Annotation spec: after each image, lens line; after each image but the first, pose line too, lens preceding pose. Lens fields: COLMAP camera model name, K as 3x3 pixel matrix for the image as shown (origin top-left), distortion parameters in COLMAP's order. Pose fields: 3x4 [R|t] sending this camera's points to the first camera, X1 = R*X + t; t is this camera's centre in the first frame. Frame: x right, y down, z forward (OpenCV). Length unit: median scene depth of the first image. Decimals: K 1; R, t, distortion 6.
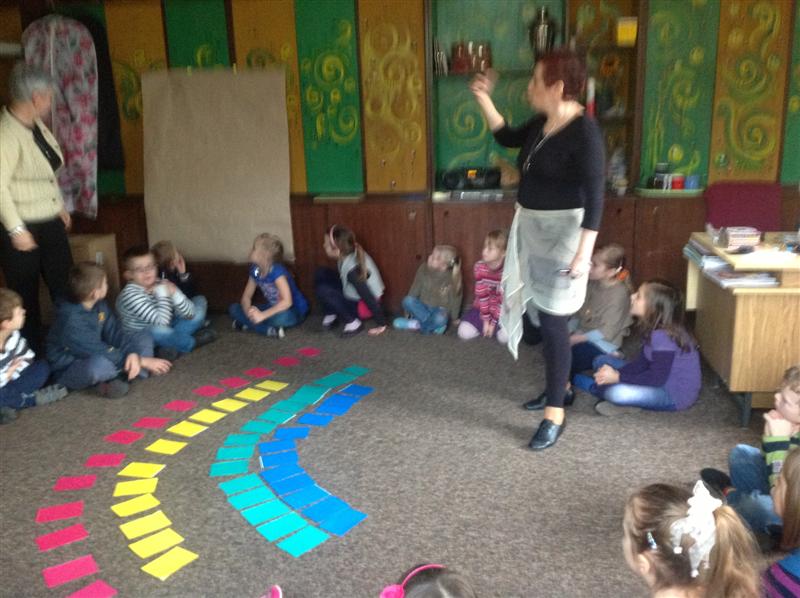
lens RADIAL K [[743.3, 0, 402.3], [0, 743.3, 295.9], [0, 0, 1]] dist [0.161906, -0.289882]
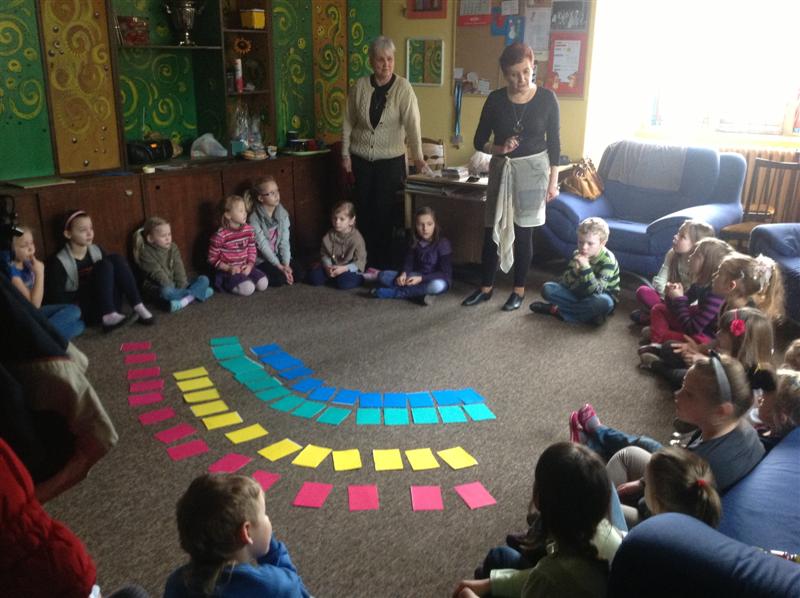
lens RADIAL K [[743.3, 0, 402.3], [0, 743.3, 295.9], [0, 0, 1]] dist [0.161906, -0.289882]
pose [[0.507702, -0.234379, 0.829039, -0.981597], [0.198530, 0.968214, 0.152147, -0.086168], [-0.838346, 0.087343, 0.538095, 0.280034]]
